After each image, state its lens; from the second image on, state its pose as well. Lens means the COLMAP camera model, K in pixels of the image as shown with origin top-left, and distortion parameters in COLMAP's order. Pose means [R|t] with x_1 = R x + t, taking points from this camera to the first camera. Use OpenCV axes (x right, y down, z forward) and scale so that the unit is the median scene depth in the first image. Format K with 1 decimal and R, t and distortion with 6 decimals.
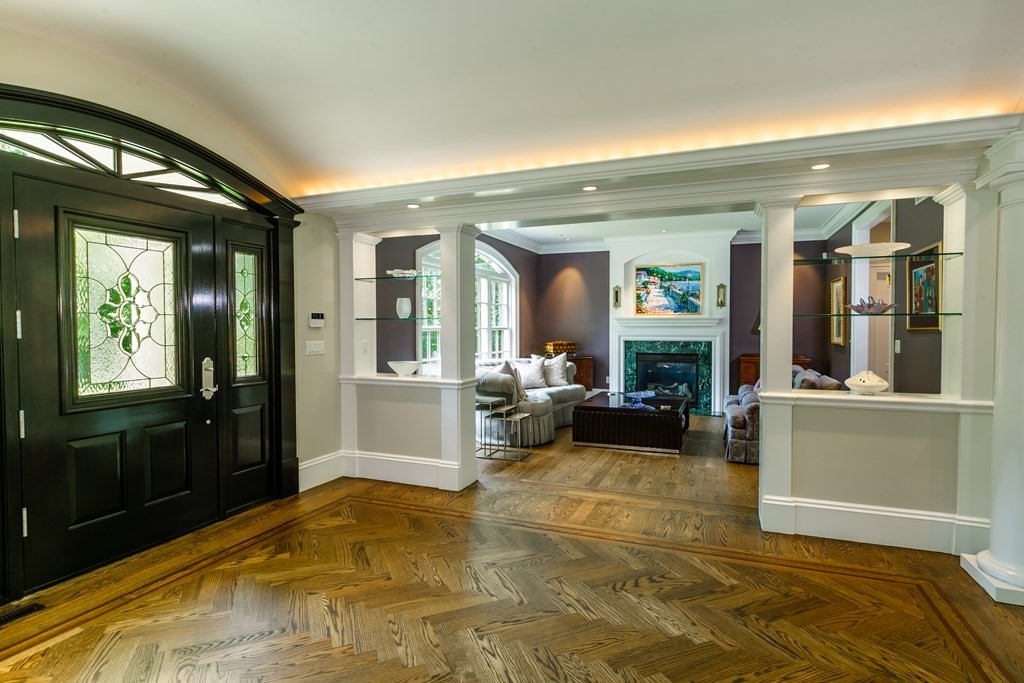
lens RADIAL K [[528.4, 0, 514.0], [0, 528.4, 341.6], [0, 0, 1]] dist [-0.001115, -0.000342]
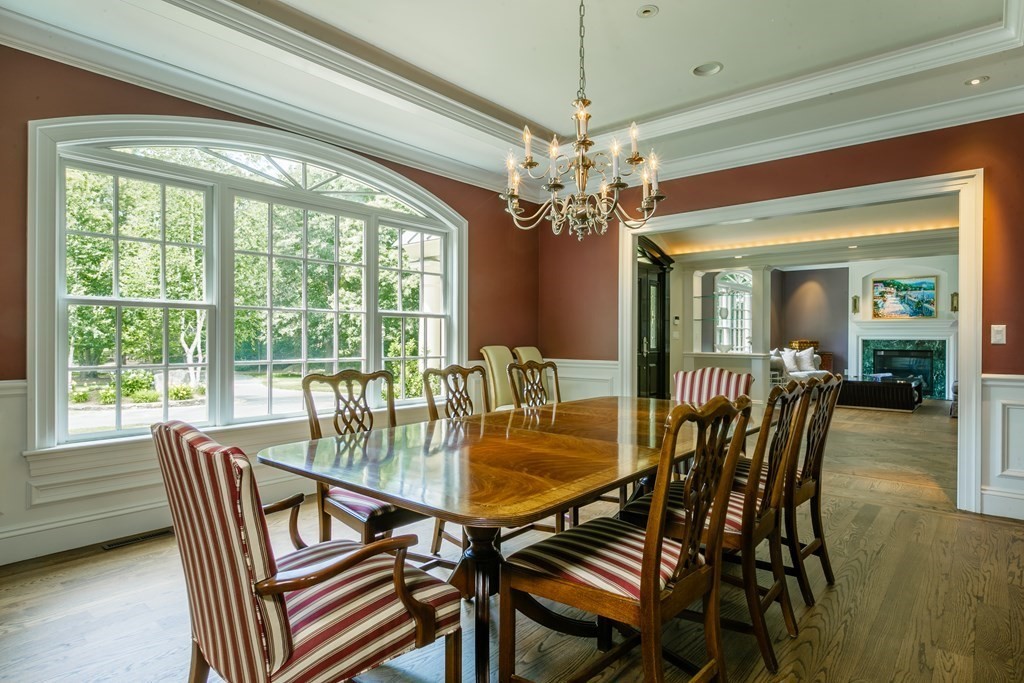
lens RADIAL K [[561.1, 0, 512.0], [0, 561.1, 341.5], [0, 0, 1]] dist [-0.000629, -0.000388]
pose [[0.945428, 0.006825, -0.325761, -0.143162], [-0.013478, 0.999744, -0.018172, 0.038586], [0.325553, 0.021571, 0.945278, -0.524350]]
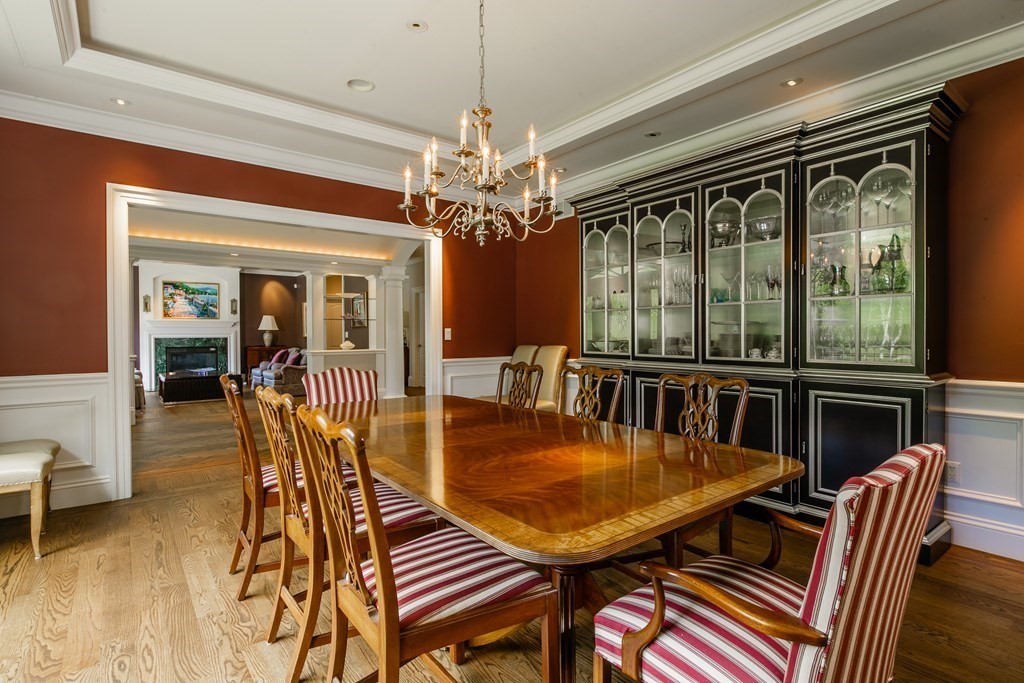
lens RADIAL K [[507.3, 0, 512.0], [0, 507.3, 341.5], [0, 0, 1]] dist [-0.000270, 0.000088]
pose [[0.507216, -0.015454, 0.861680, -0.428931], [0.028422, 0.999595, 0.001198, 0.030869], [-0.861350, 0.023883, 0.507450, -0.387364]]
